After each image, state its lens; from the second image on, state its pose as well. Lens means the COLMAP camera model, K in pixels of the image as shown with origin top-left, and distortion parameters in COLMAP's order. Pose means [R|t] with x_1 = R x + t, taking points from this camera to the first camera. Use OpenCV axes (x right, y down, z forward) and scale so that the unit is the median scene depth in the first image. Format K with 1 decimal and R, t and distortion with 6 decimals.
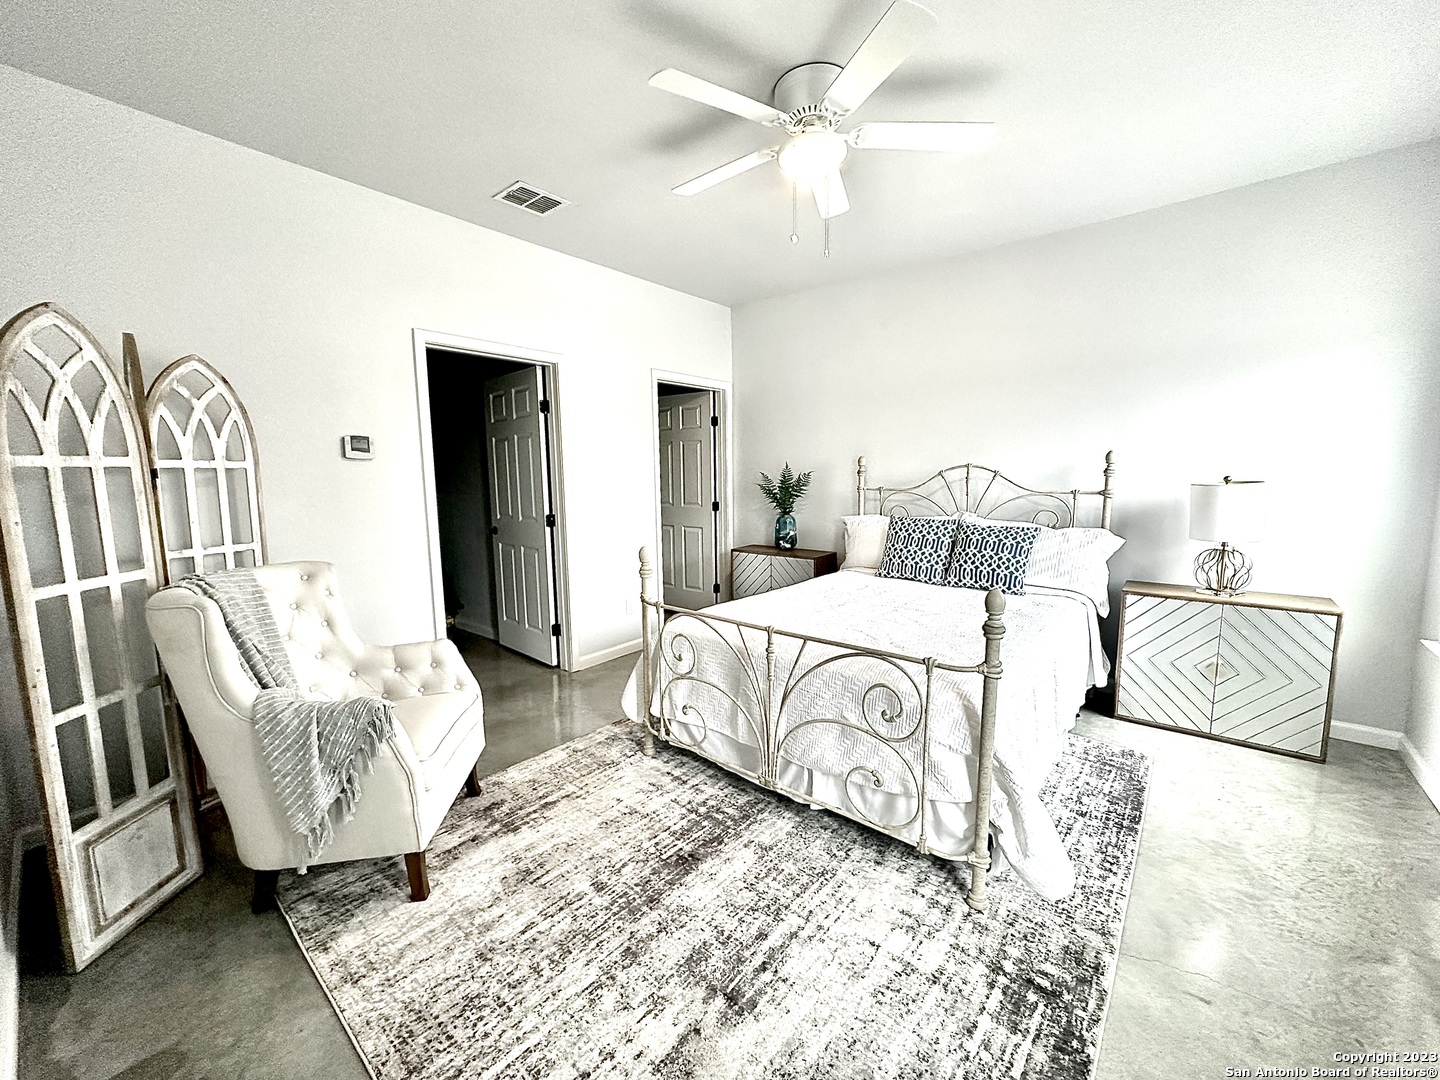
lens RADIAL K [[574.3, 0, 716.8], [0, 574.3, 541.9], [0, 0, 1]] dist [-0.003595, 0.000052]
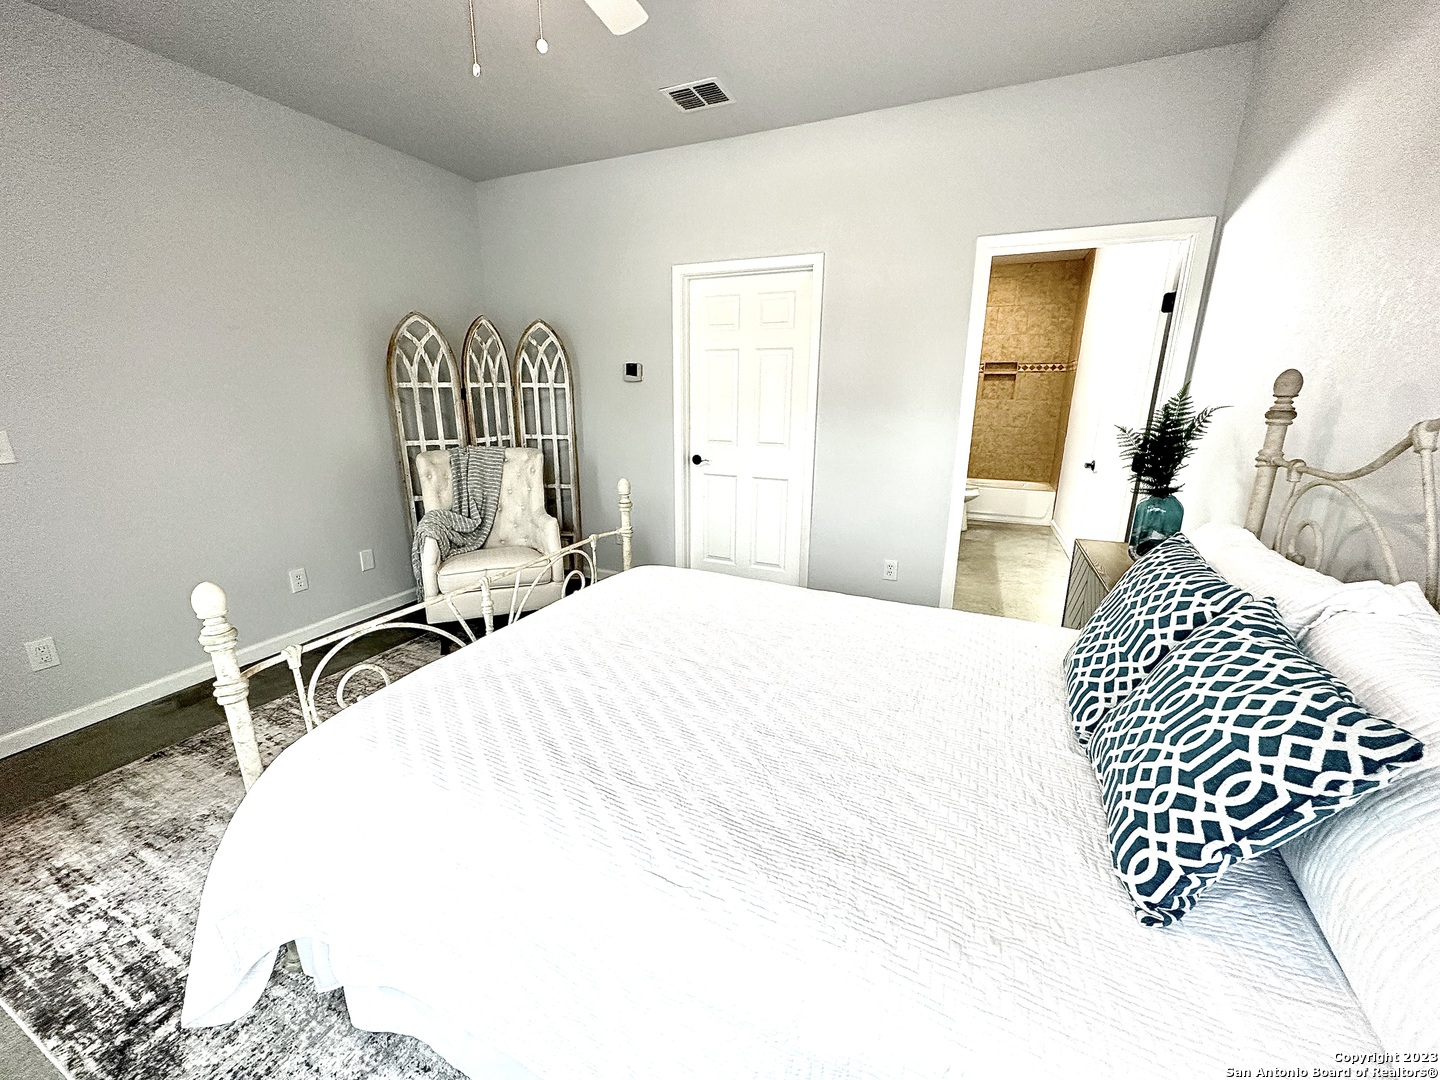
lens RADIAL K [[574.3, 0, 716.1], [0, 574.3, 539.9], [0, 0, 1]] dist [-0.003595, 0.000052]
pose [[0.268798, 0.253026, -0.929368, 1.261485], [-0.124475, 0.965913, 0.226974, -0.191238], [0.955120, 0.054673, 0.291131, 1.356271]]
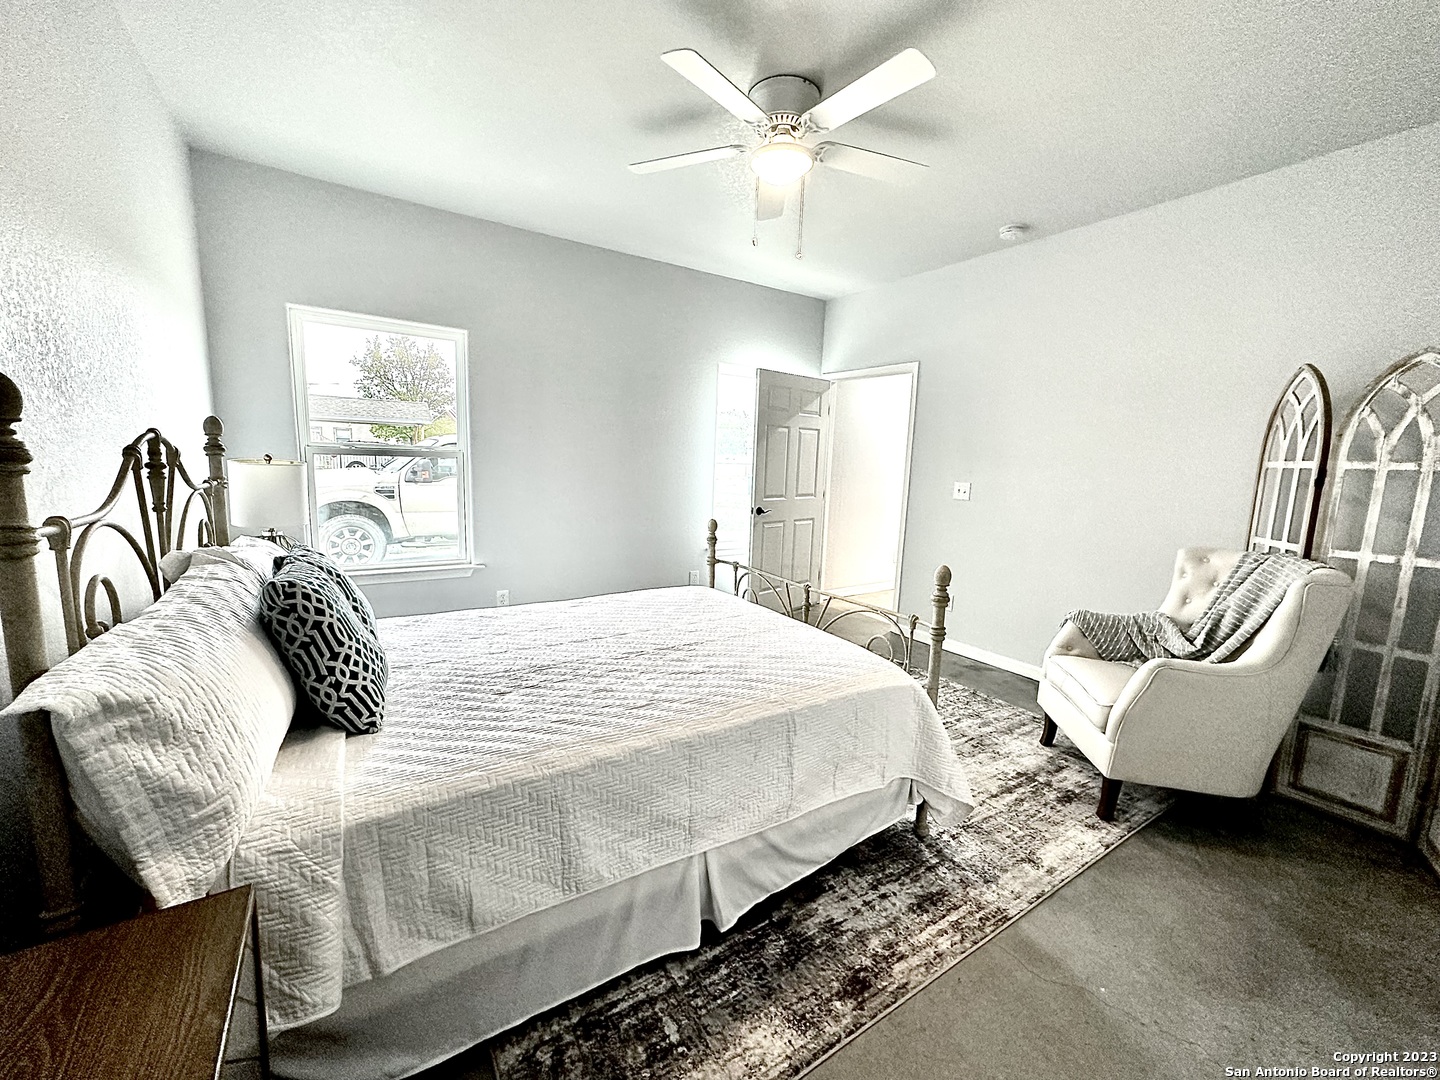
lens RADIAL K [[574.3, 0, 718.7], [0, 574.3, 540.0], [0, 0, 1]] dist [-0.003595, 0.000052]
pose [[-0.956664, -0.062103, 0.284494, -0.088679], [0.011529, 0.968149, 0.250110, -0.328886], [-0.290965, 0.242551, -0.925477, 2.757986]]
